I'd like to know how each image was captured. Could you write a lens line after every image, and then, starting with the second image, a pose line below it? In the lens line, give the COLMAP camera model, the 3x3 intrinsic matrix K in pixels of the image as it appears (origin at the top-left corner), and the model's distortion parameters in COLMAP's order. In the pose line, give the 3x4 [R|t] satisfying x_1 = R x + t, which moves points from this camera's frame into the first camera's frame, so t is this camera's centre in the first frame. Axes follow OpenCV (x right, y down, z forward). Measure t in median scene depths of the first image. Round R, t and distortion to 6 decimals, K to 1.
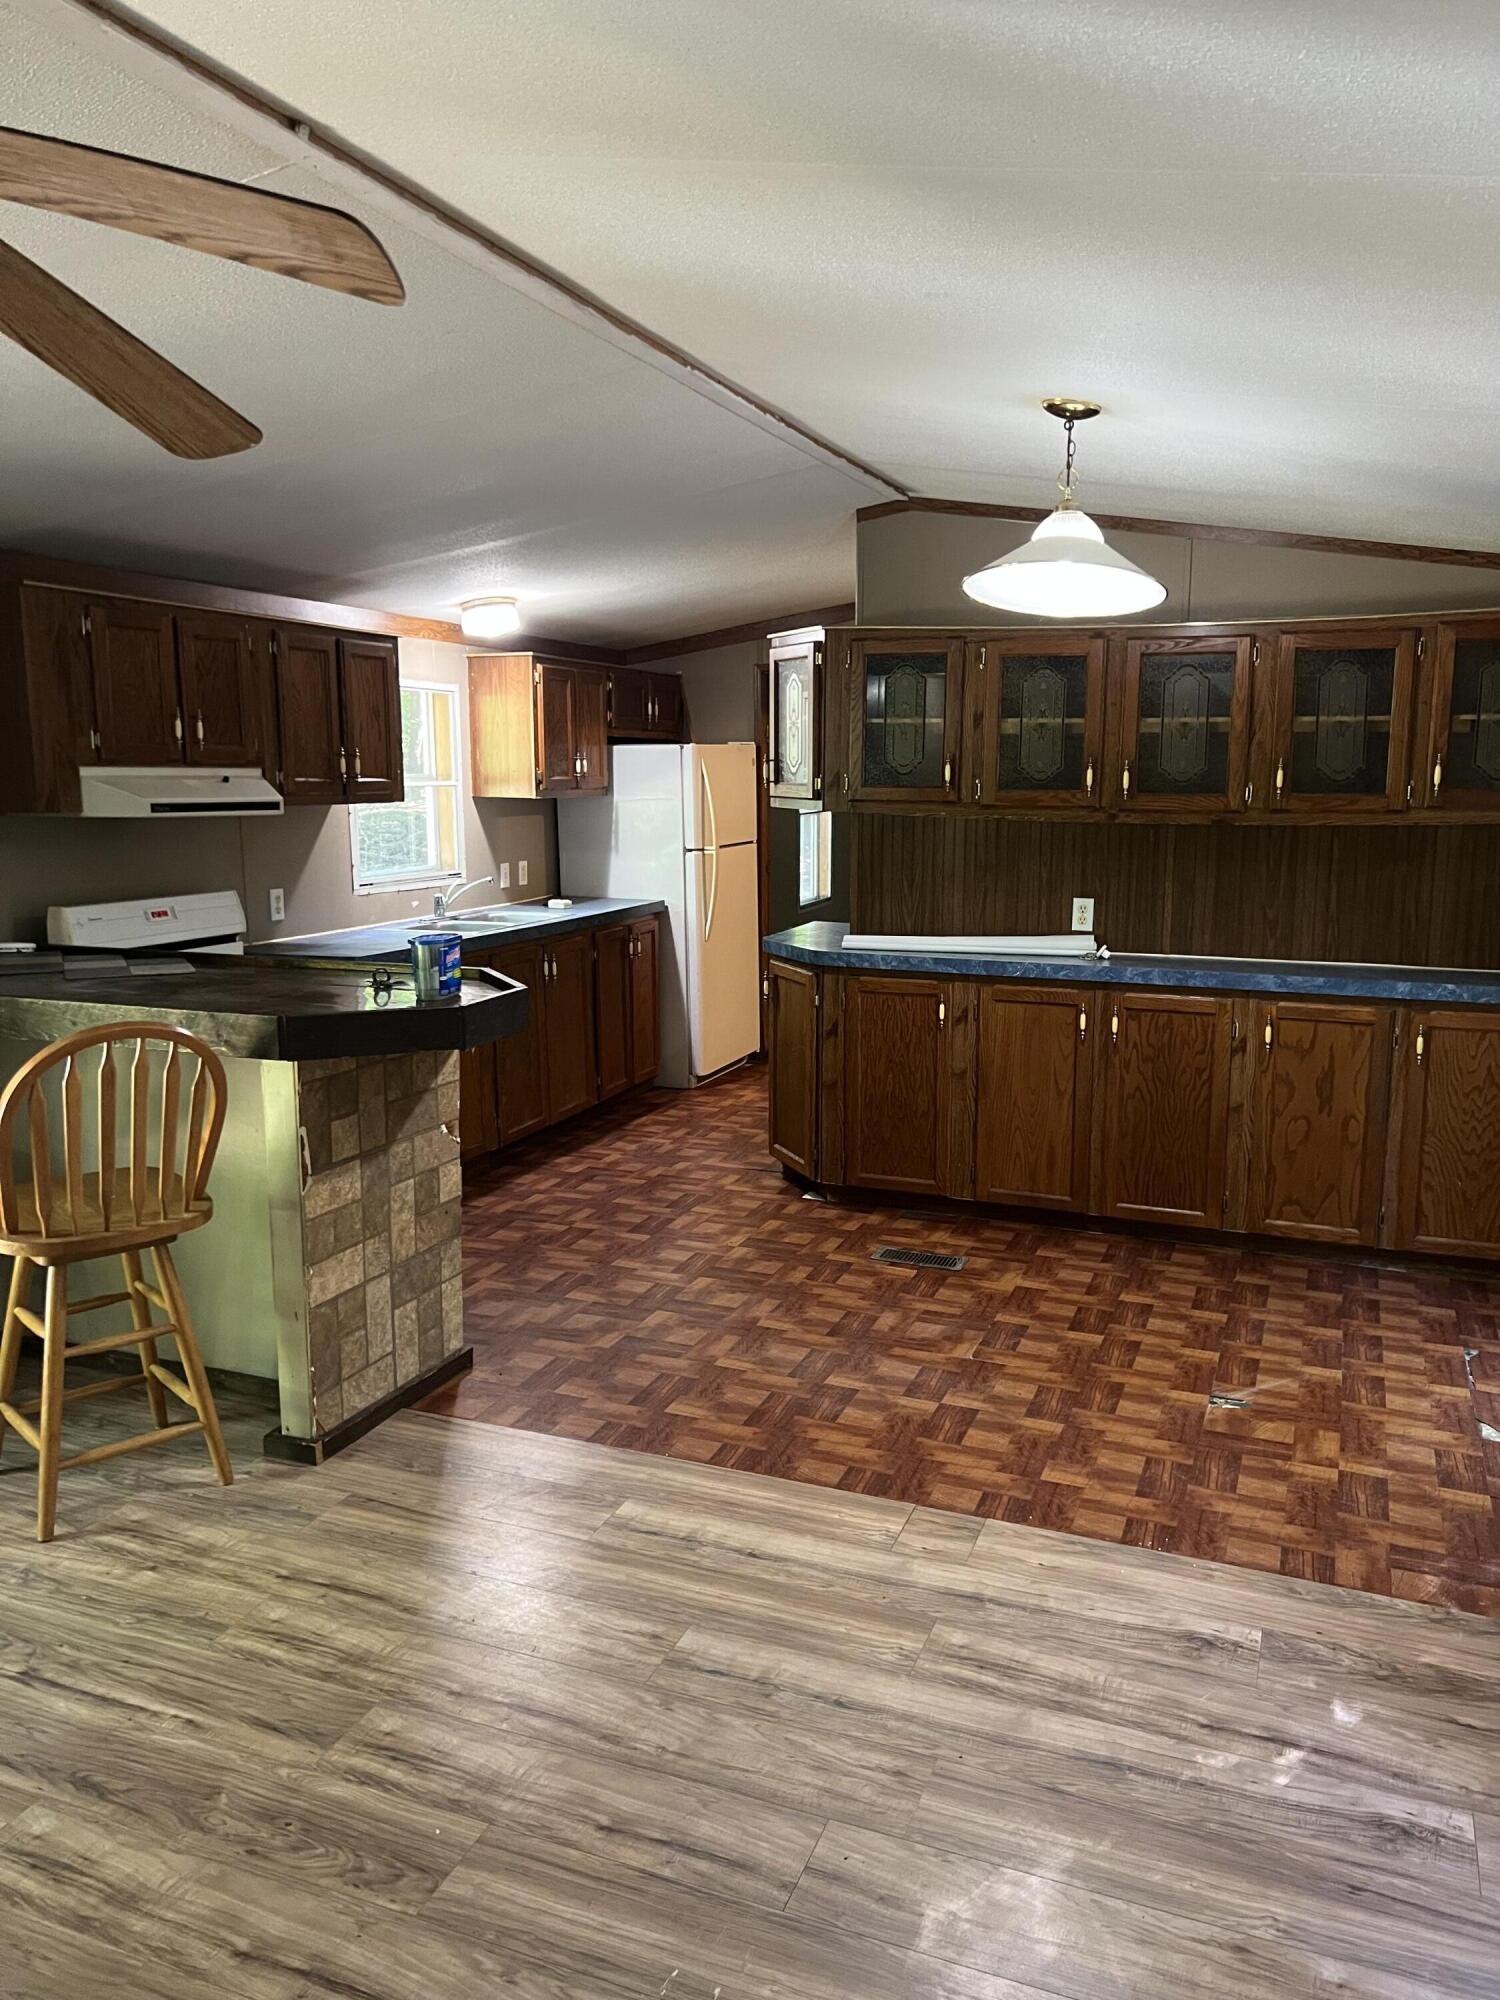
lens RADIAL K [[1485.8, 0, 734.2], [0, 1485.8, 1005.6], [0, 0, 1]] dist [0.051822, -0.051354]
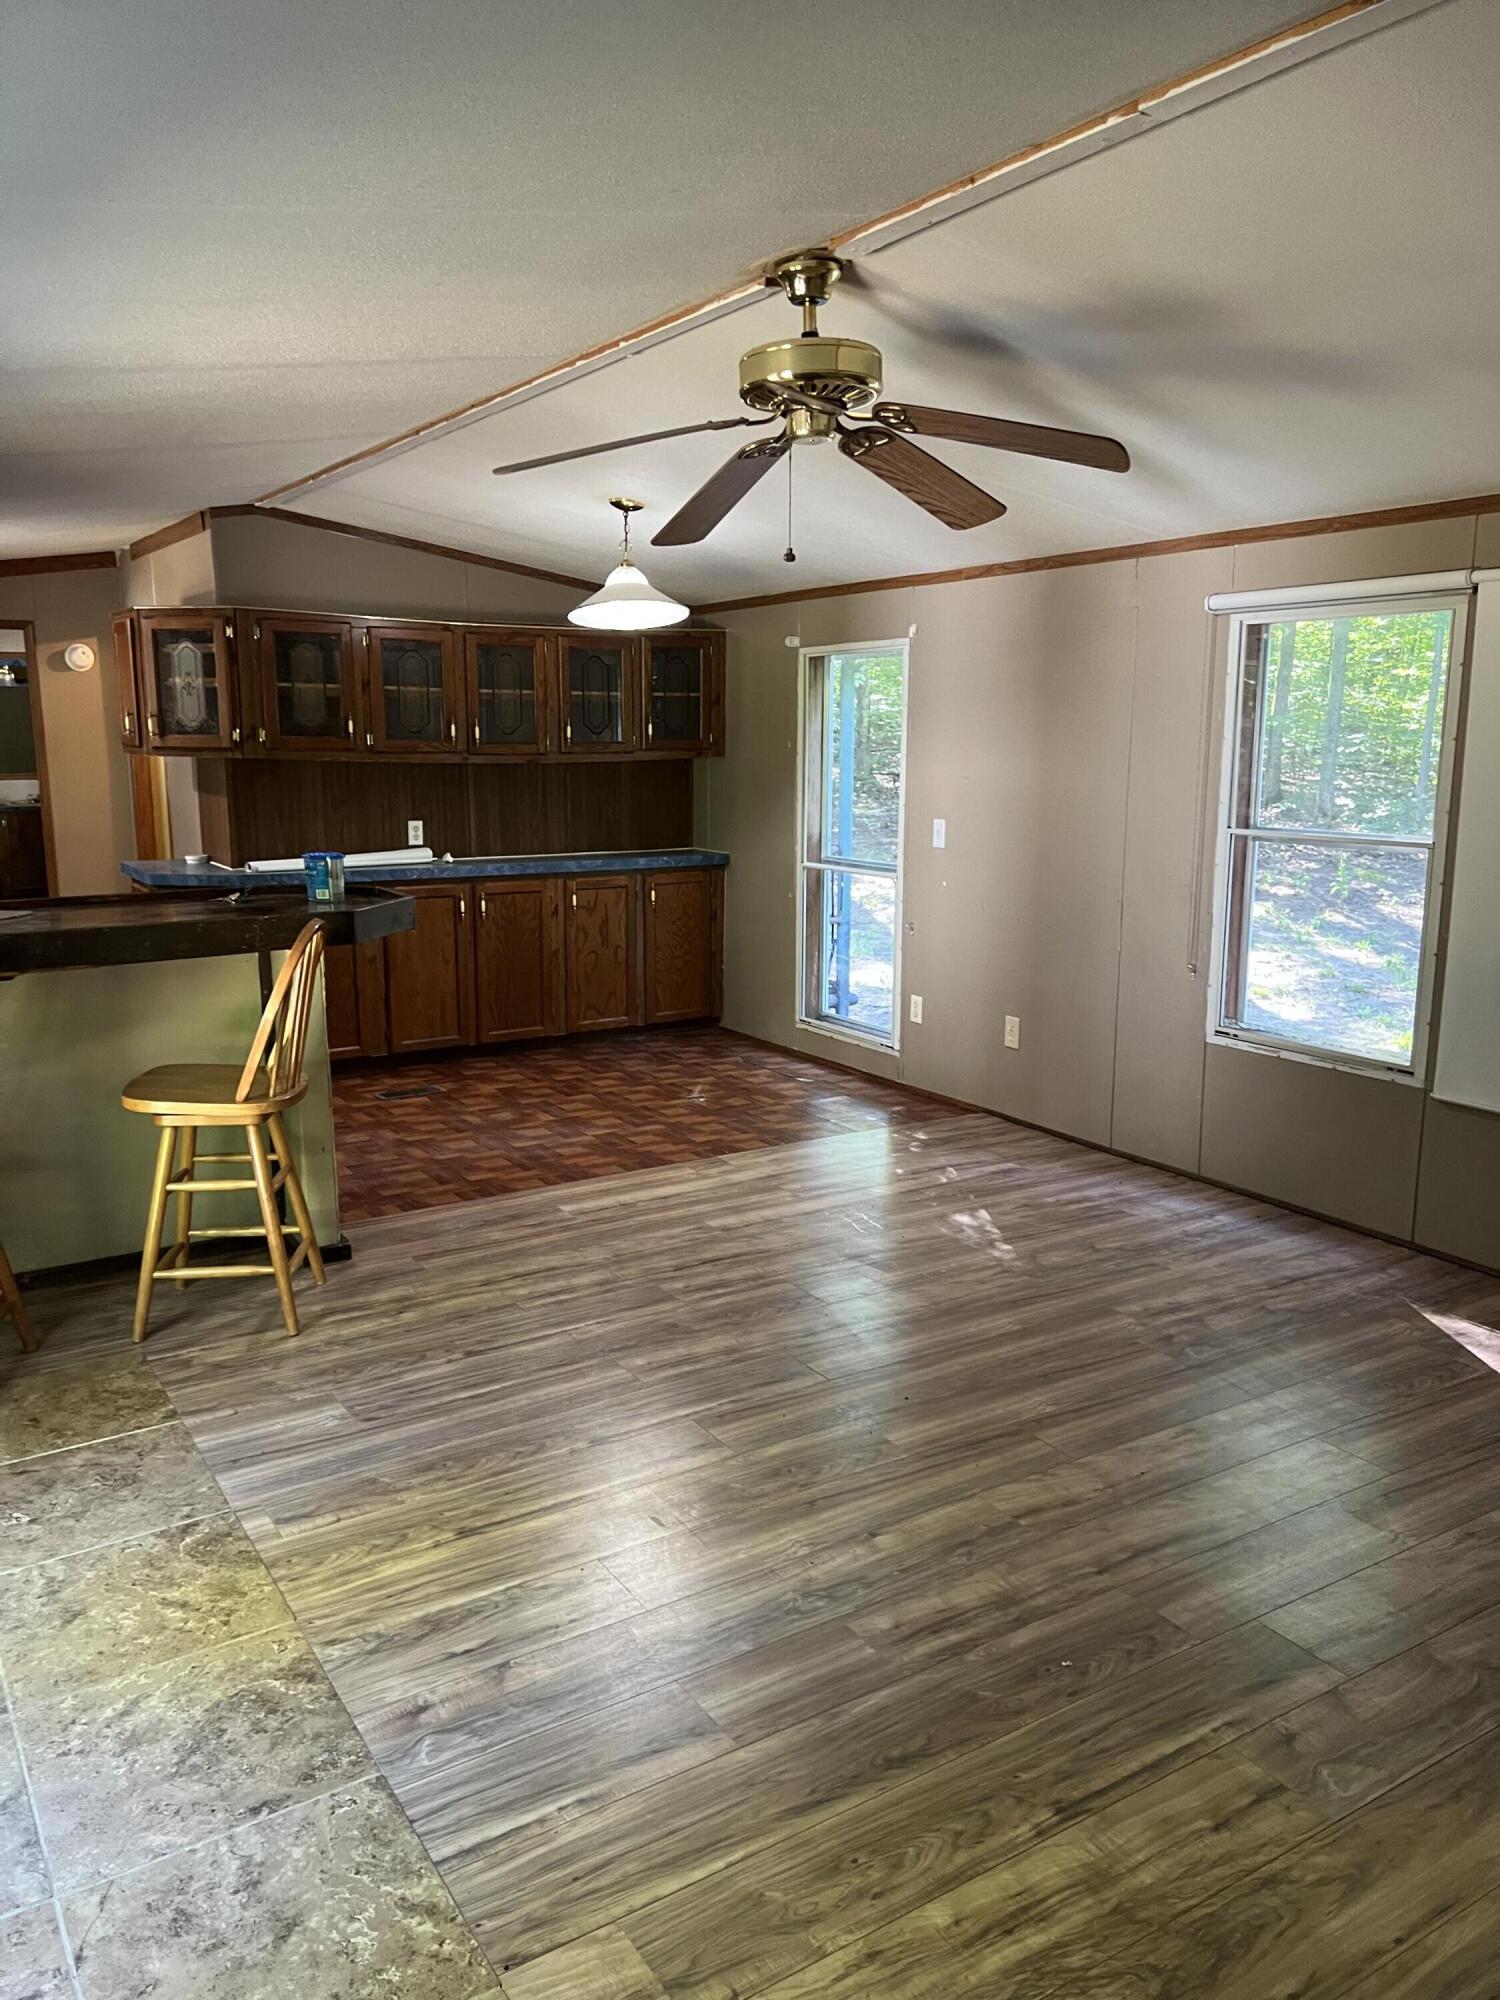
lens RADIAL K [[1485.8, 0, 768.2], [0, 1485.8, 989.8], [0, 0, 1]] dist [0.051822, -0.051354]
pose [[0.565872, -0.138824, 0.812722, -0.935204], [0.129382, 0.988462, 0.078758, 0.019156], [-0.814279, 0.060584, 0.577304, -0.044316]]
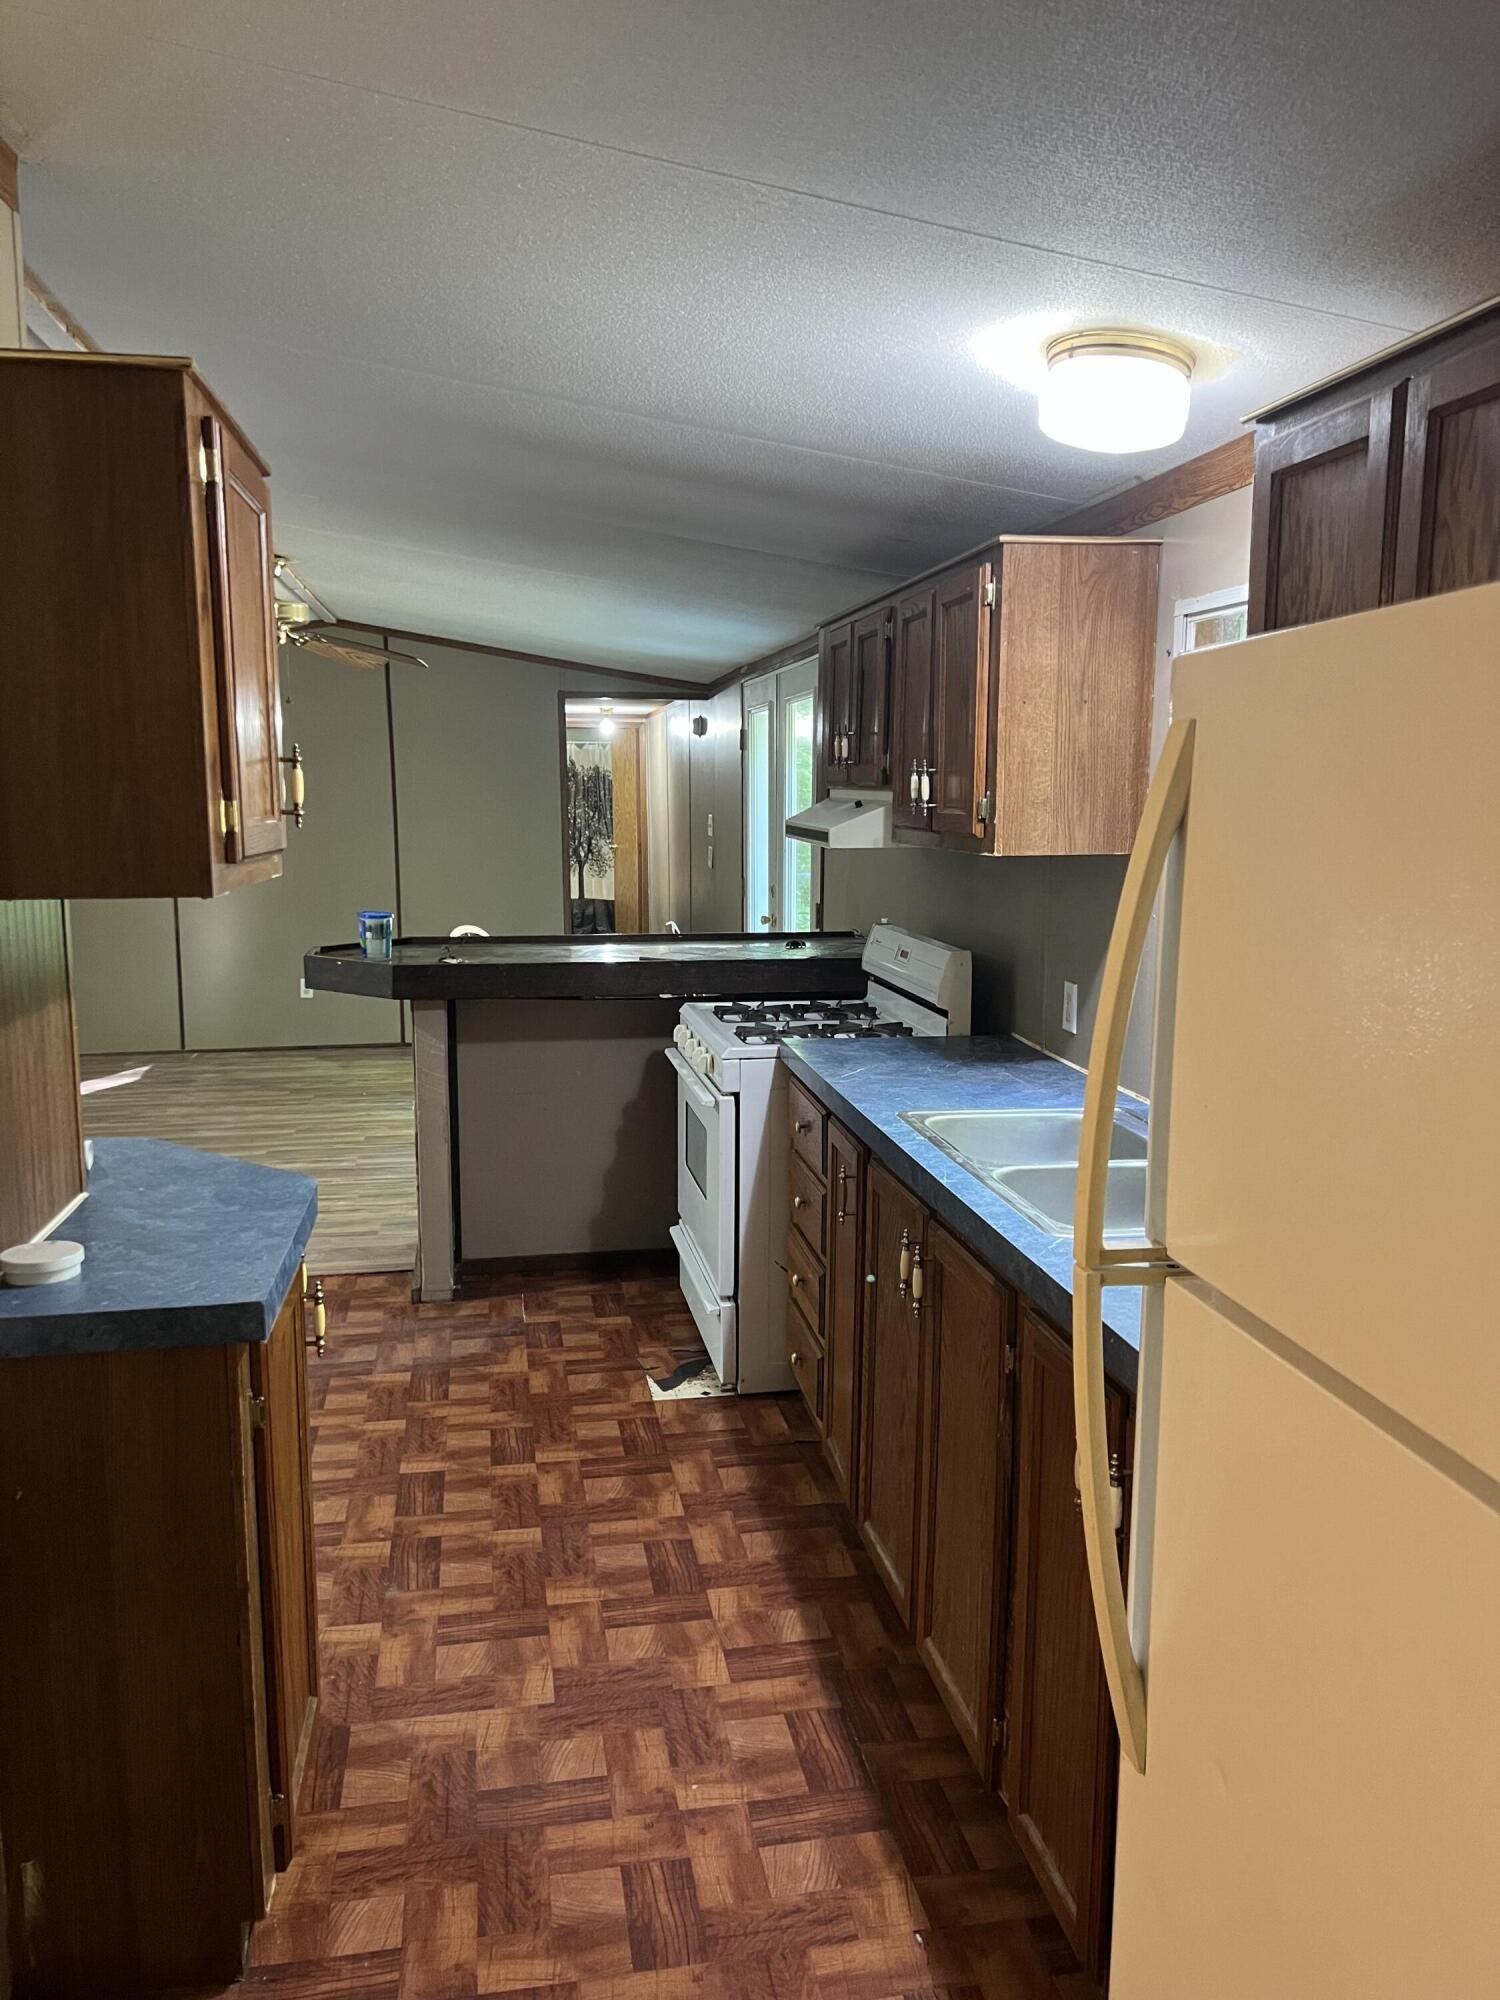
lens RADIAL K [[1485.8, 0, 753.9], [0, 1485.8, 1002.3], [0, 0, 1]] dist [0.051822, -0.051354]
pose [[-0.842867, 0.079022, -0.532288, 0.200027], [-0.083457, 0.957995, 0.274373, -0.326057], [0.531611, 0.275683, -0.800868, 2.018686]]
